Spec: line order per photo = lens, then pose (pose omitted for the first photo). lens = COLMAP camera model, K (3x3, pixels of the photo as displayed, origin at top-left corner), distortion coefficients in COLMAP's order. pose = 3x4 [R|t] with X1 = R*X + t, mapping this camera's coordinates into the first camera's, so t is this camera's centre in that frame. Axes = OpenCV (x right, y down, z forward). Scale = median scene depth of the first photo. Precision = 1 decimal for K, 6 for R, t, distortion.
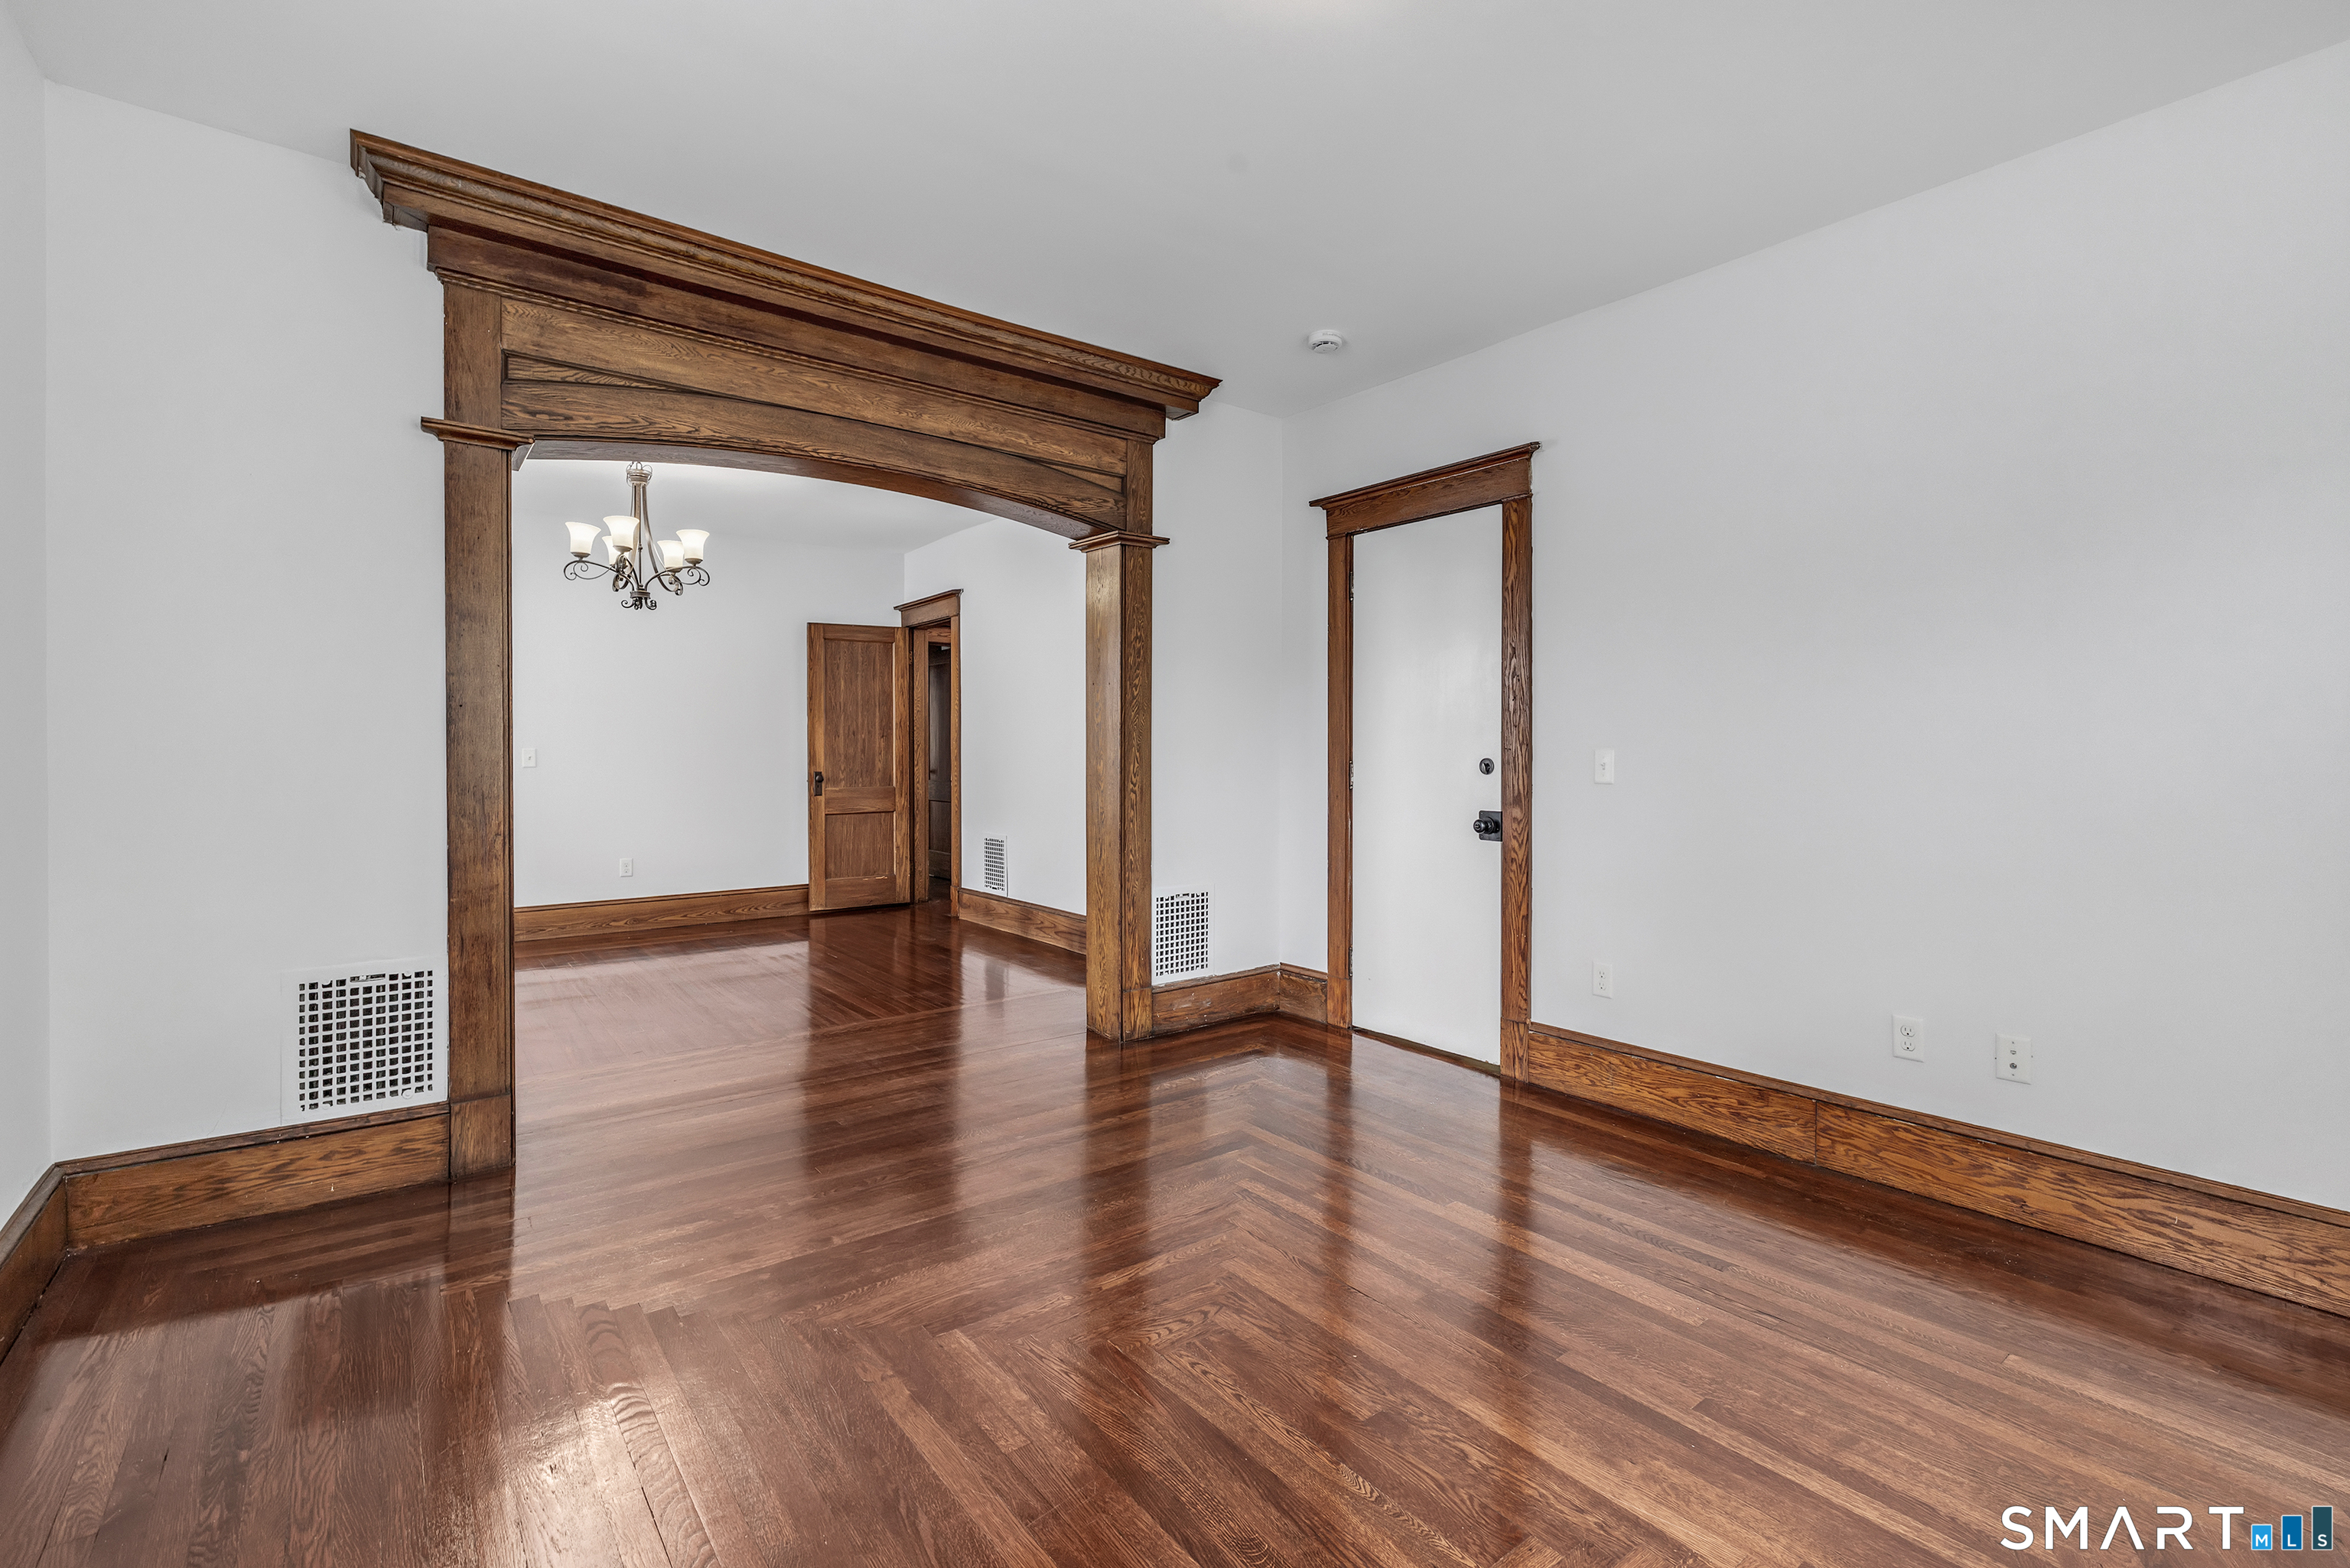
lens RADIAL K [[1055.6, 0, 1166.5], [0, 1055.6, 757.3], [0, 0, 1]] dist [-0.002546, 0.001548]
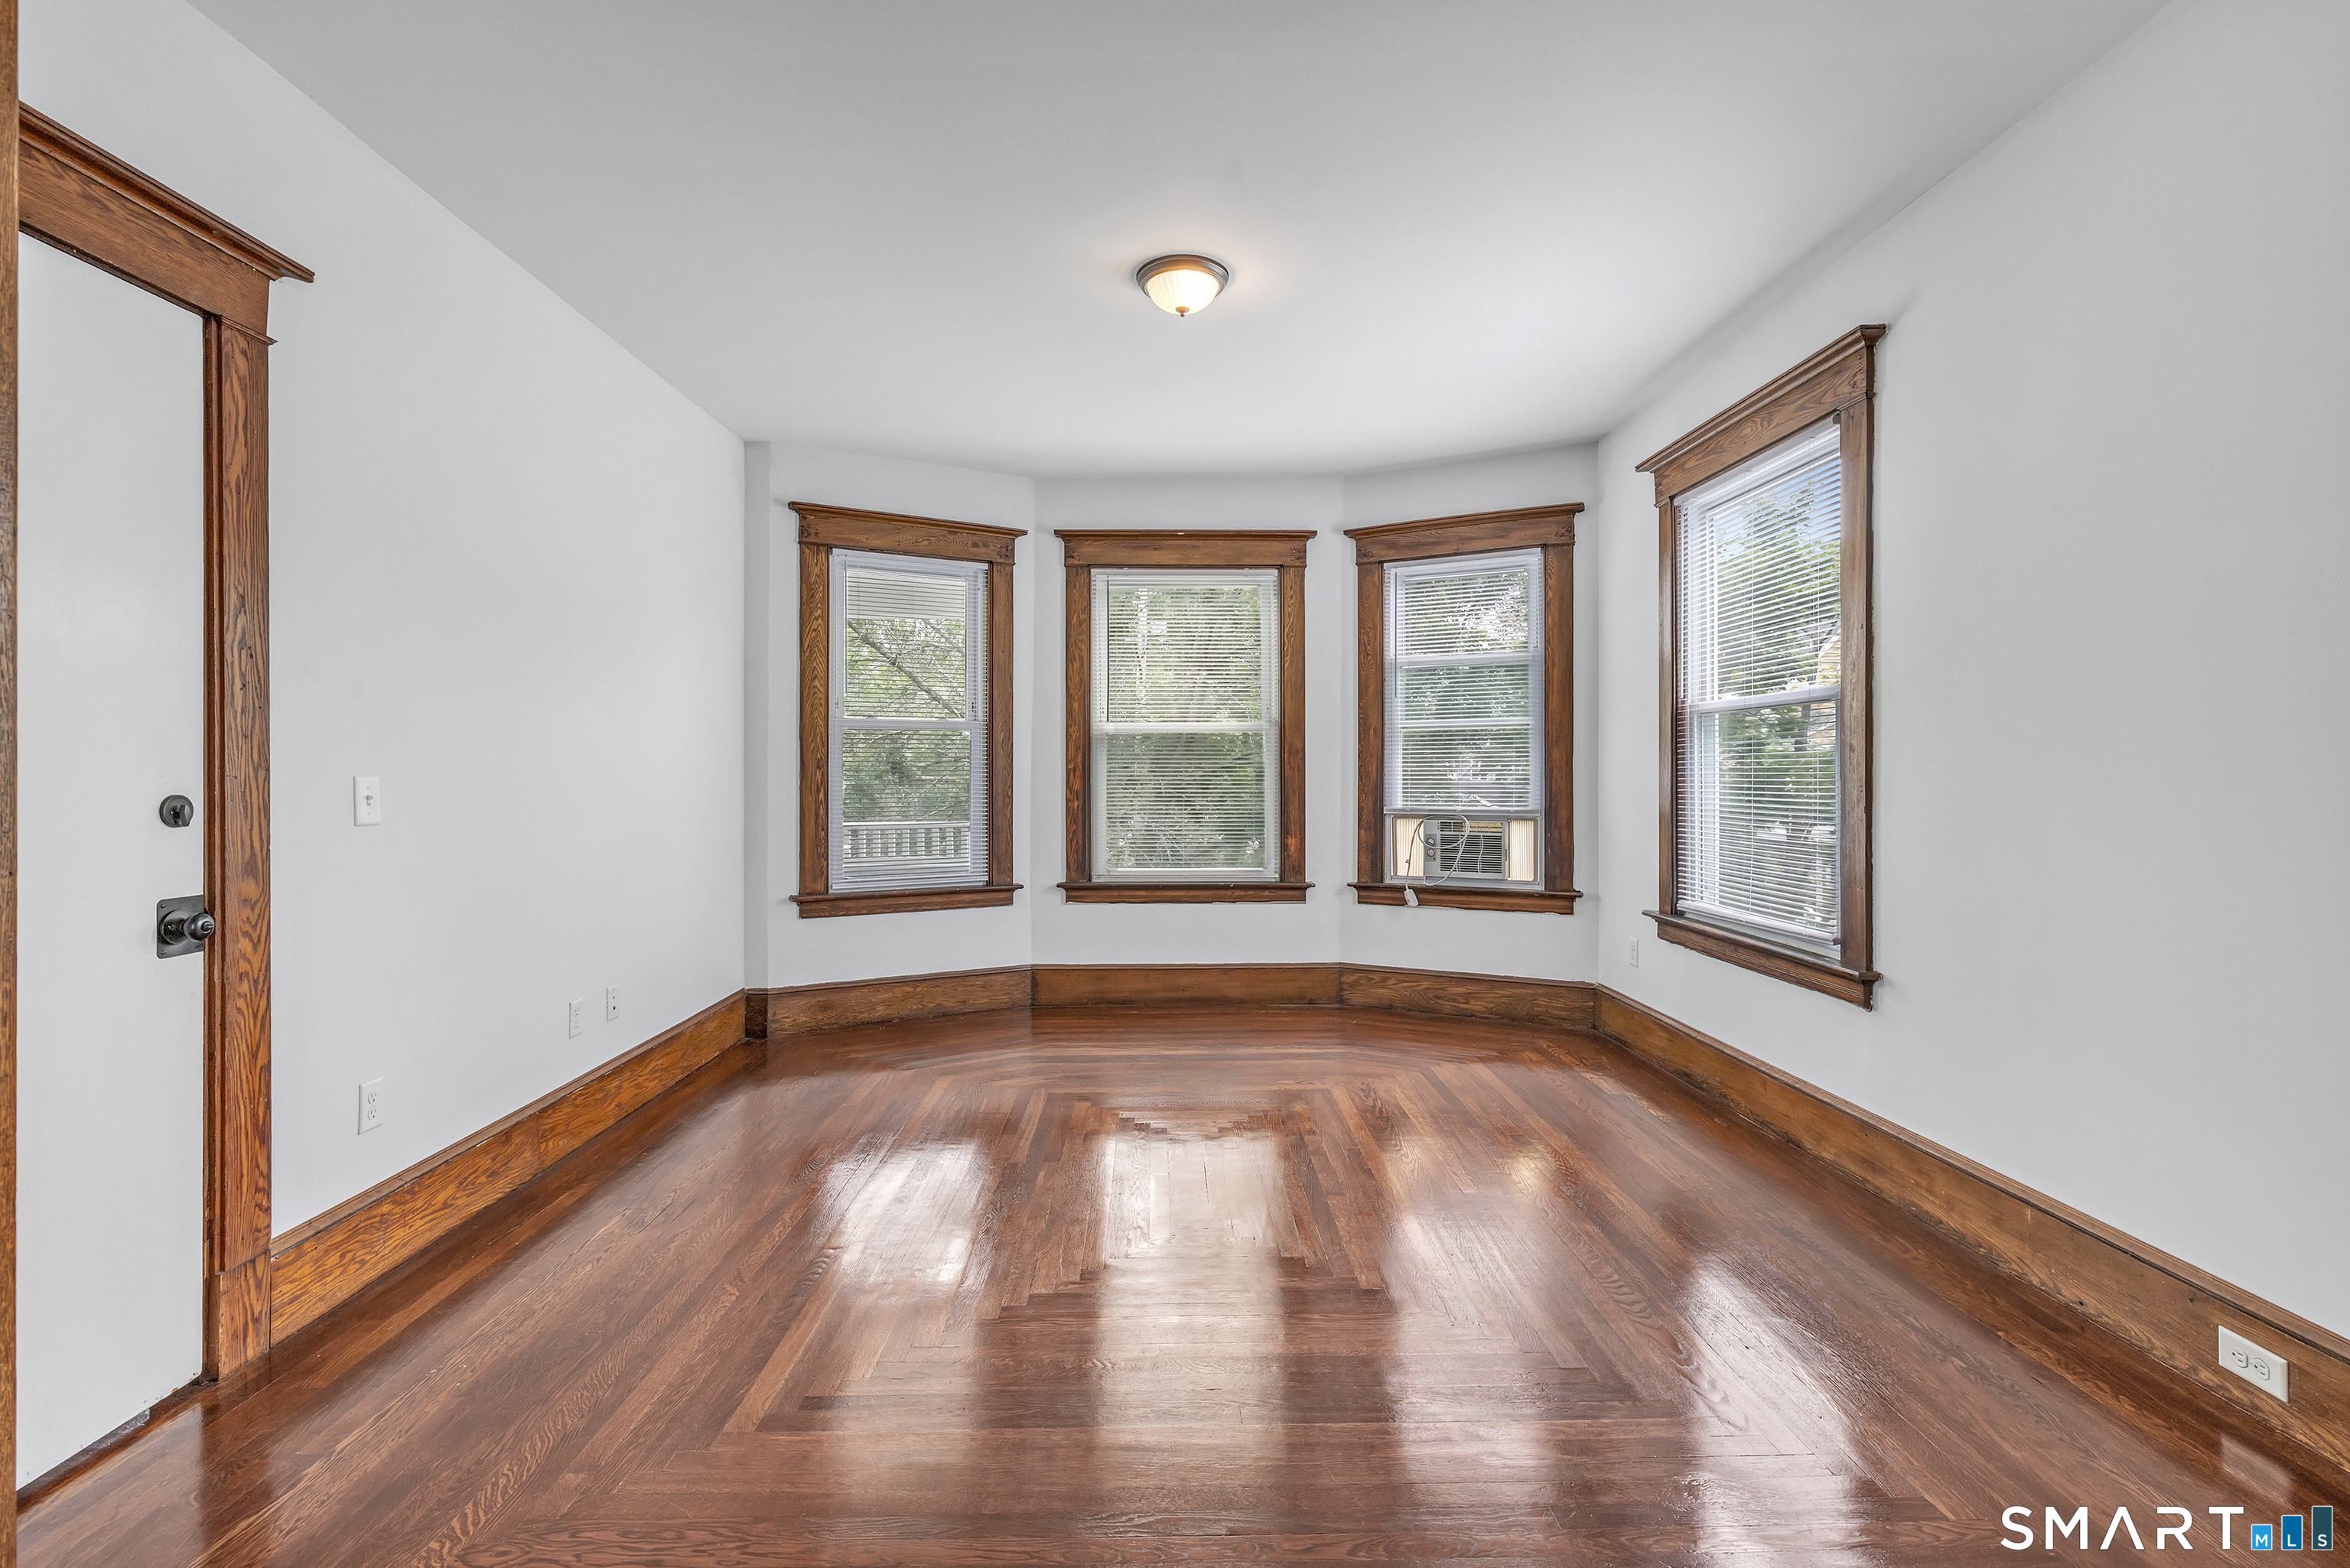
lens RADIAL K [[1055.6, 0, 1169.7], [0, 1055.6, 777.2], [0, 0, 1]] dist [-0.002546, 0.001548]
pose [[-0.805688, -0.002626, 0.592334, -0.415012], [0.007918, 0.999853, 0.015203, -0.012533], [-0.592287, 0.016939, -0.805549, 1.213539]]
